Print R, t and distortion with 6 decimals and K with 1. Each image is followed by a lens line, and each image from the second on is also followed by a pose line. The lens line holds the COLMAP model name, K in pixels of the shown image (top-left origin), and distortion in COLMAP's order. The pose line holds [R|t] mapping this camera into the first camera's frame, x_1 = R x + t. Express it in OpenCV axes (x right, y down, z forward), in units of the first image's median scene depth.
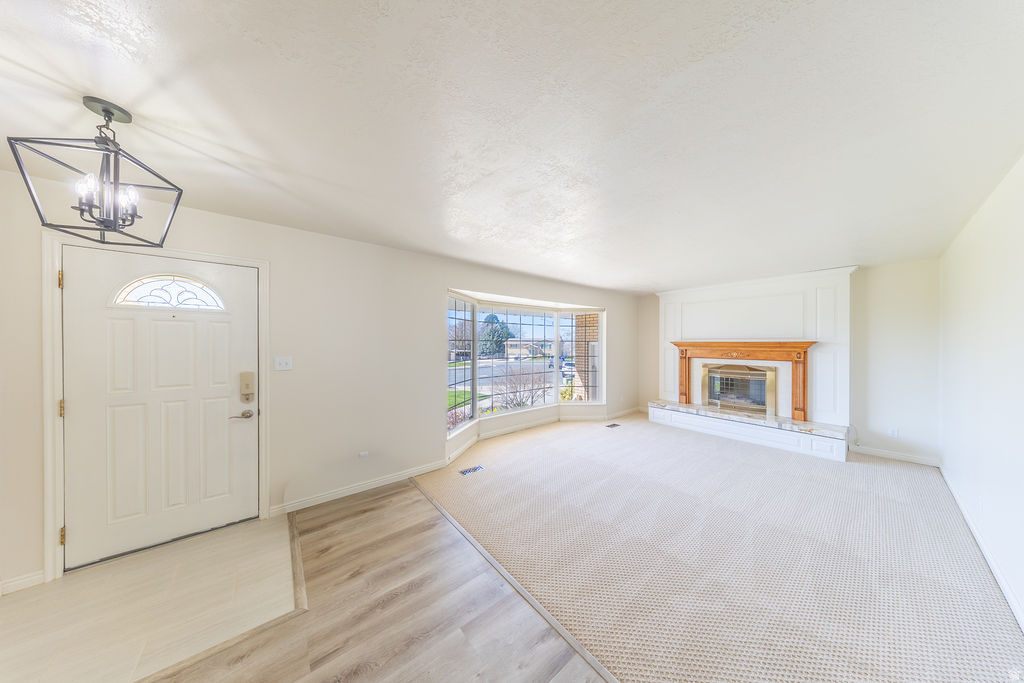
lens RADIAL K [[297.4, 0, 515.8], [0, 297.4, 344.5], [0, 0, 1]] dist [0.001885, -0.000764]
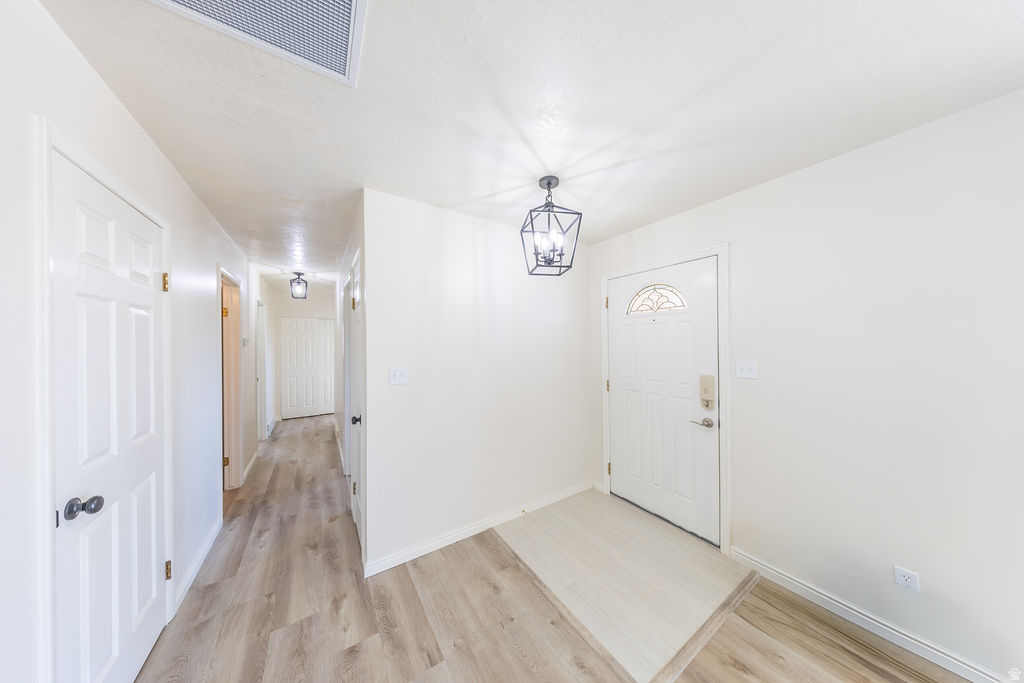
lens RADIAL K [[297.4, 0, 511.3], [0, 297.4, 343.2], [0, 0, 1]] dist [0.001885, -0.000764]
pose [[-0.104076, 0.001396, -0.994568, 0.027158], [0.003245, 0.999994, 0.001064, -0.004074], [0.994564, -0.003117, -0.104080, 0.324464]]
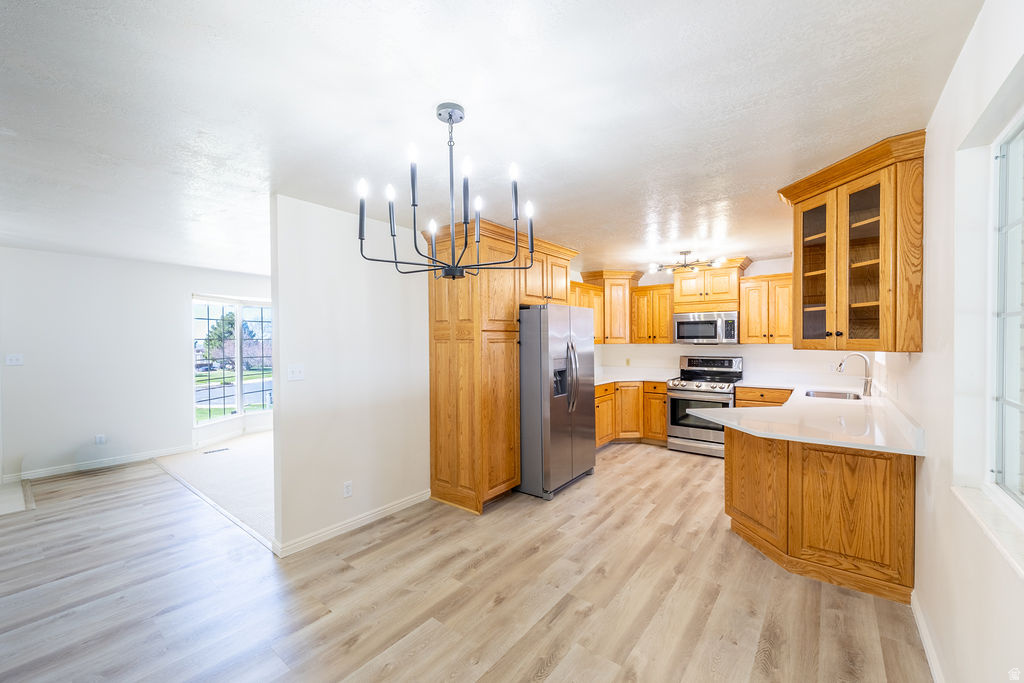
lens RADIAL K [[401.0, 0, 505.8], [0, 401.0, 346.6], [0, 0, 1]] dist [0.004131, -0.001815]
pose [[0.976015, -0.013452, 0.217289, 0.568946], [0.012213, 0.999901, 0.007044, 0.016236], [-0.217362, -0.004222, 0.976082, -0.717536]]
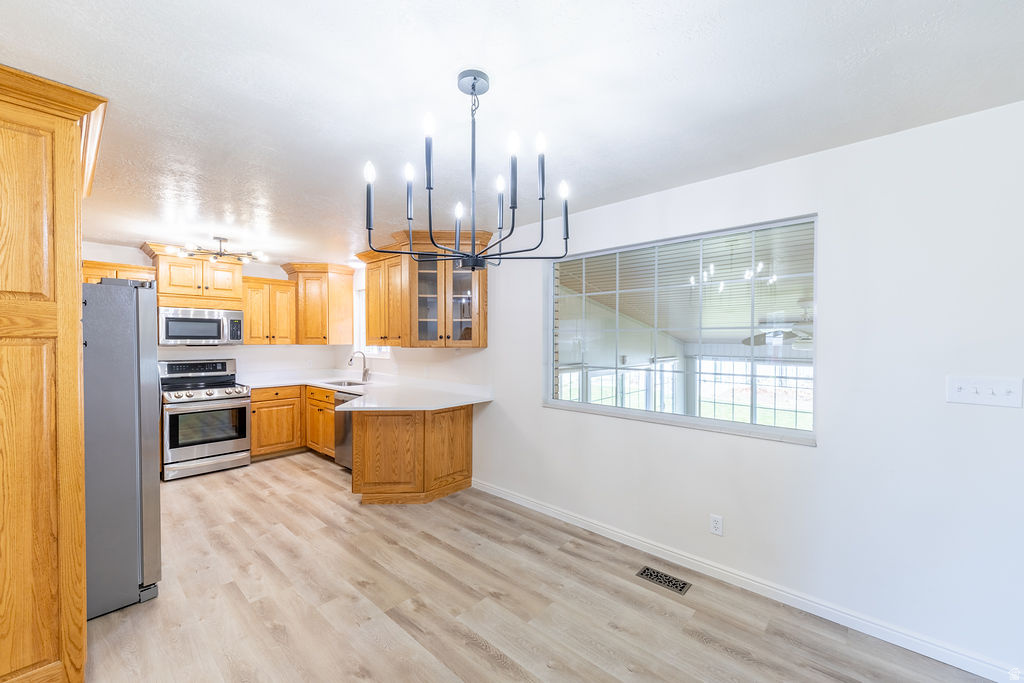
lens RADIAL K [[401.0, 0, 516.2], [0, 401.0, 344.0], [0, 0, 1]] dist [0.004131, -0.001815]
pose [[-0.150321, -0.014046, 0.988537, 0.219945], [0.007793, 0.999851, 0.015392, 0.010706], [-0.988607, 0.010017, -0.150189, -0.264631]]
